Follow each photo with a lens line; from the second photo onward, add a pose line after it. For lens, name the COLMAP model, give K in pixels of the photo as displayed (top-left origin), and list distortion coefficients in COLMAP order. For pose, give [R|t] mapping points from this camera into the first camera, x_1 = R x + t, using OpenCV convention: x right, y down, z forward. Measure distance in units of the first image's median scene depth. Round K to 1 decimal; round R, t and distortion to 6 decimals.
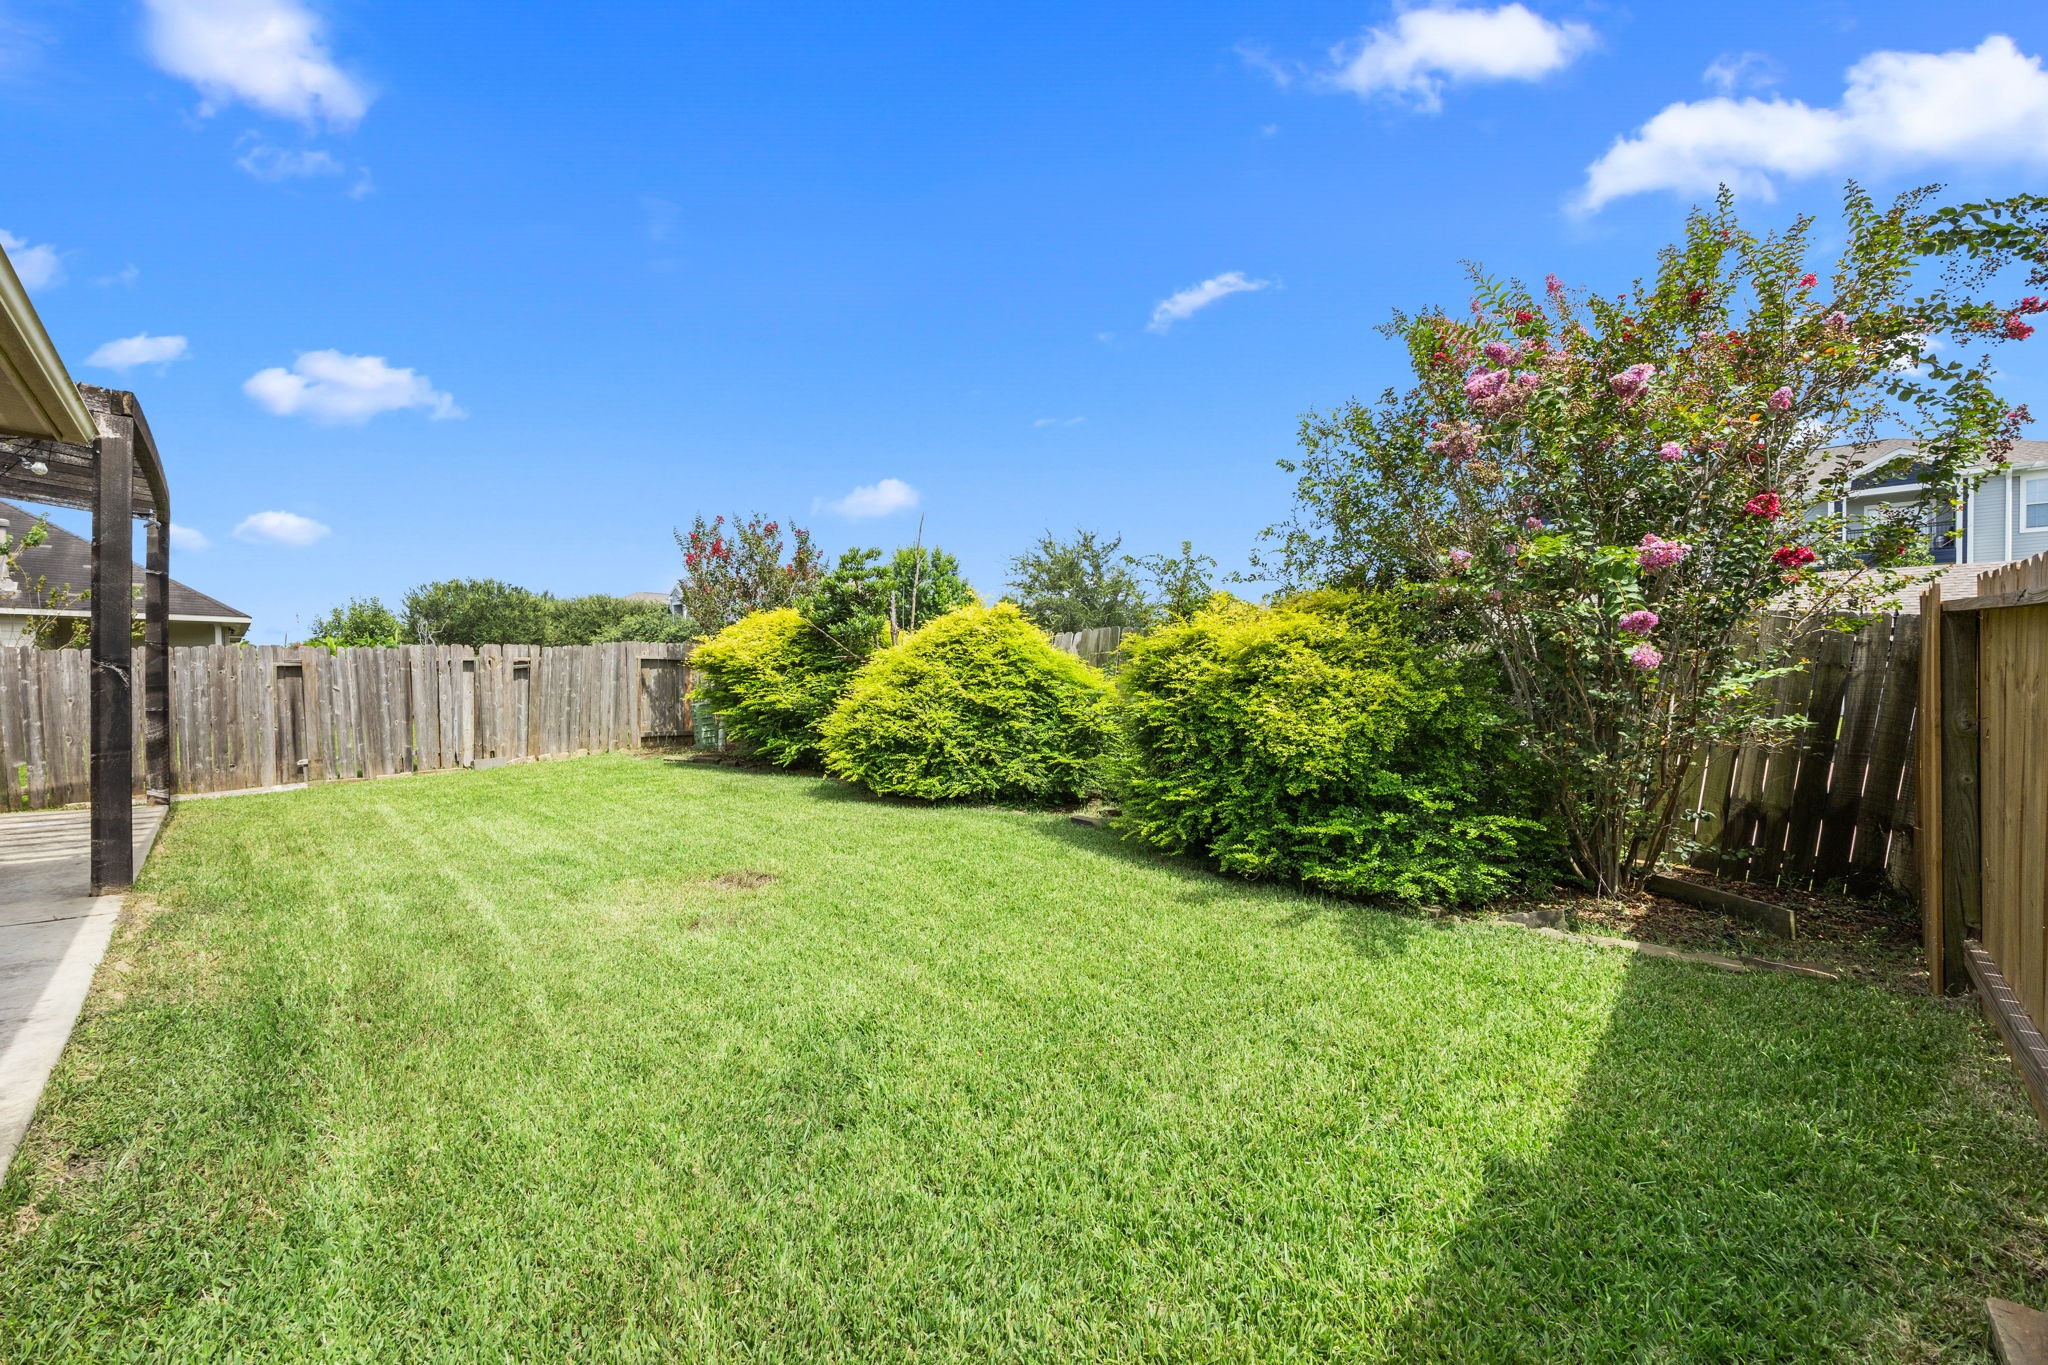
lens RADIAL K [[795.1, 0, 1020.8], [0, 795.1, 680.9], [0, 0, 1]] dist [-0.000425, -0.000310]
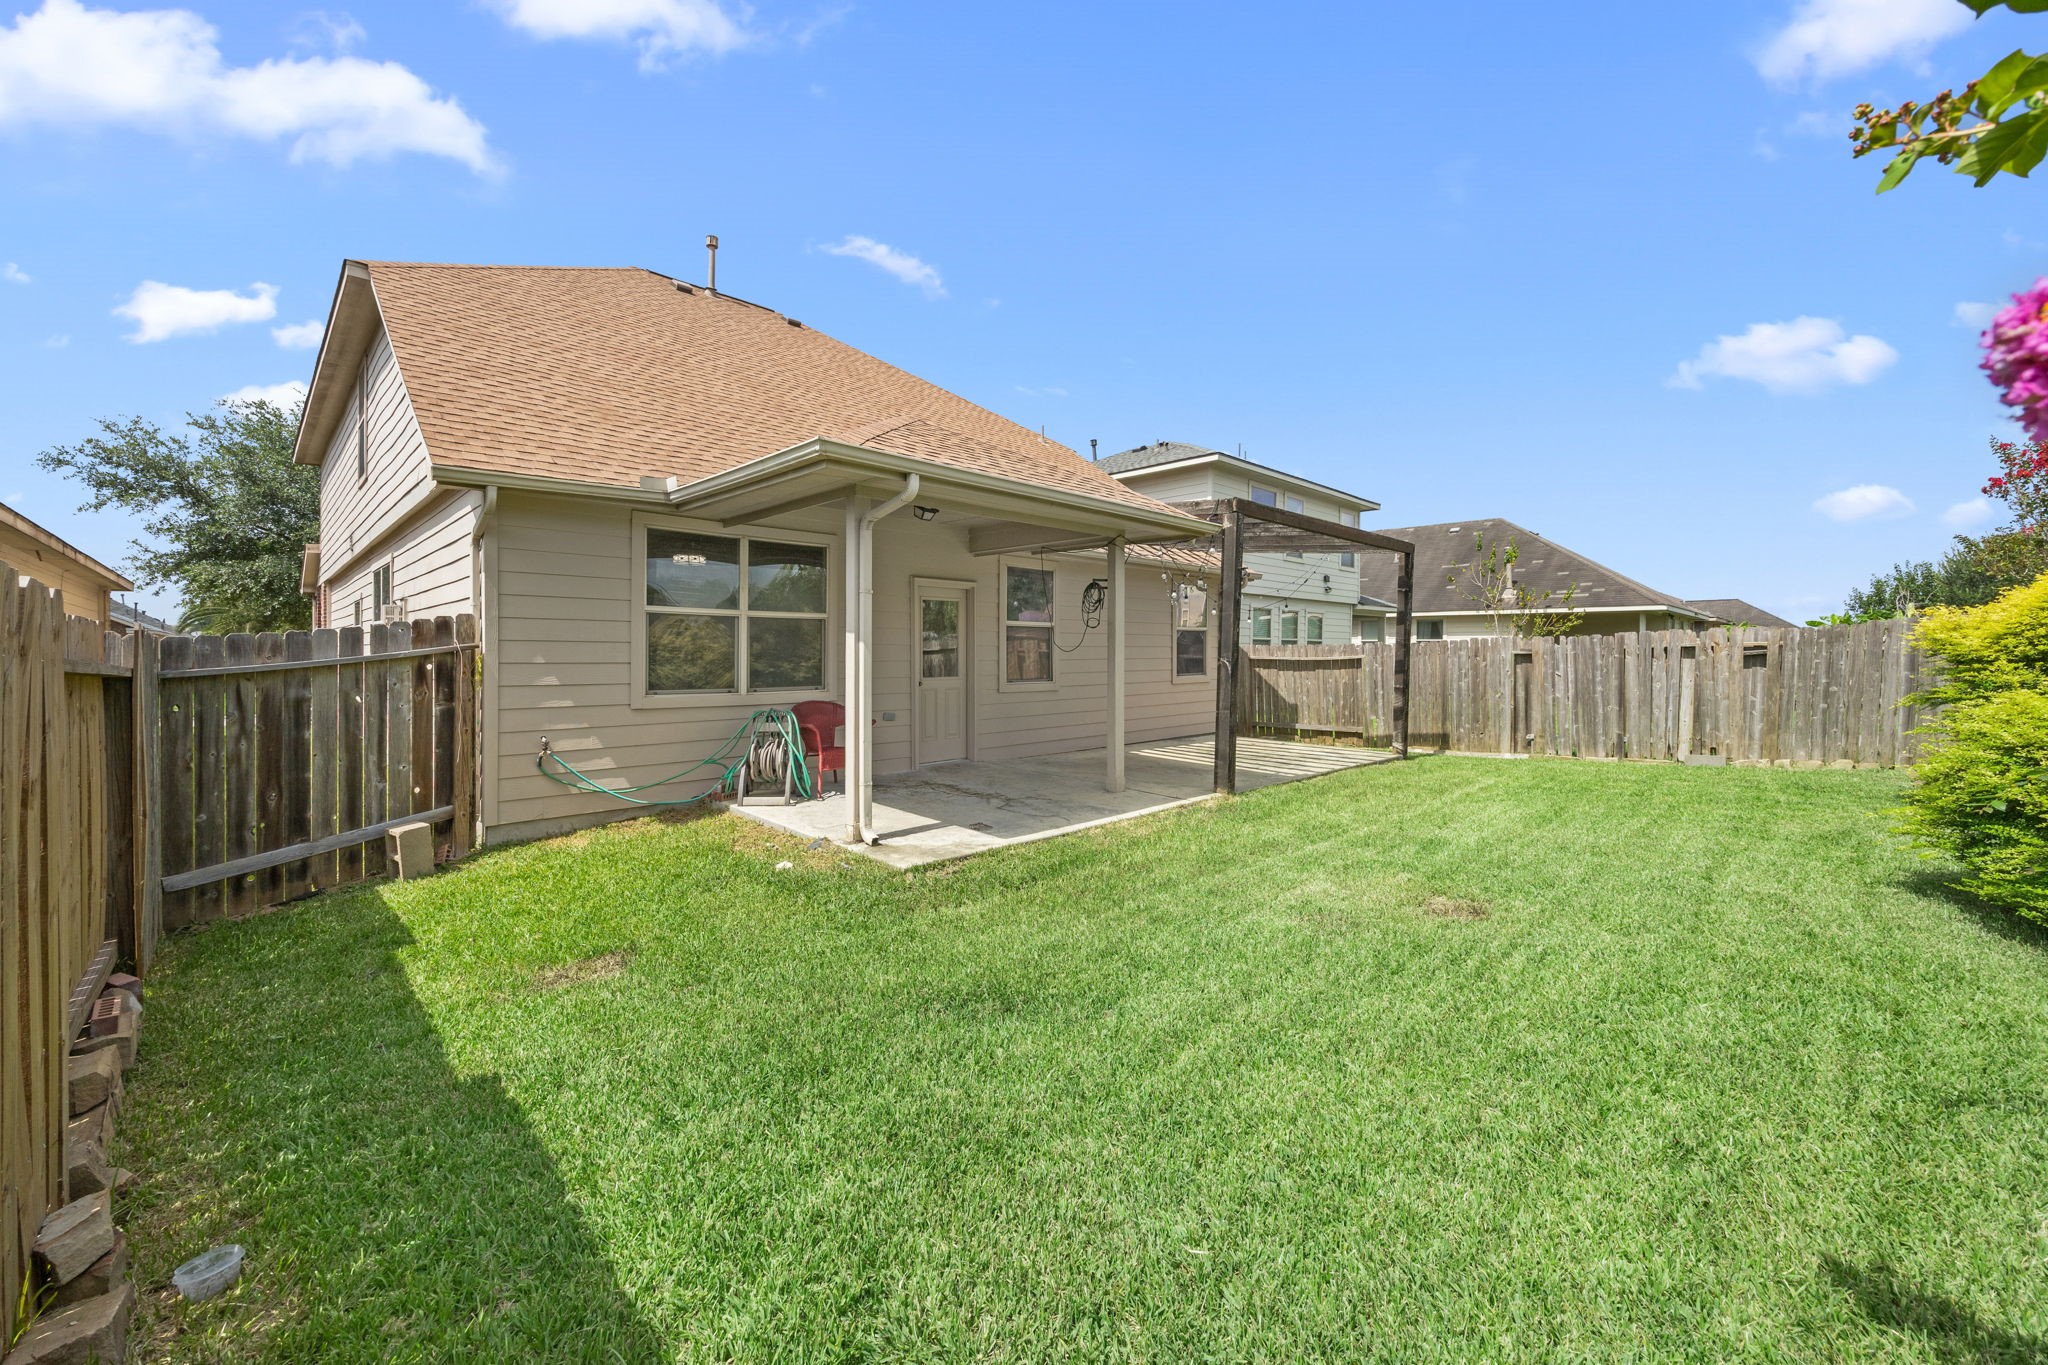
lens RADIAL K [[795.1, 0, 1020.7], [0, 795.1, 665.8], [0, 0, 1]] dist [-0.000425, -0.000310]
pose [[-0.004714, 0.014290, -0.999887, 0.246032], [-0.005297, 0.999884, 0.014315, -0.013016], [0.999975, 0.005363, -0.004638, 0.243851]]
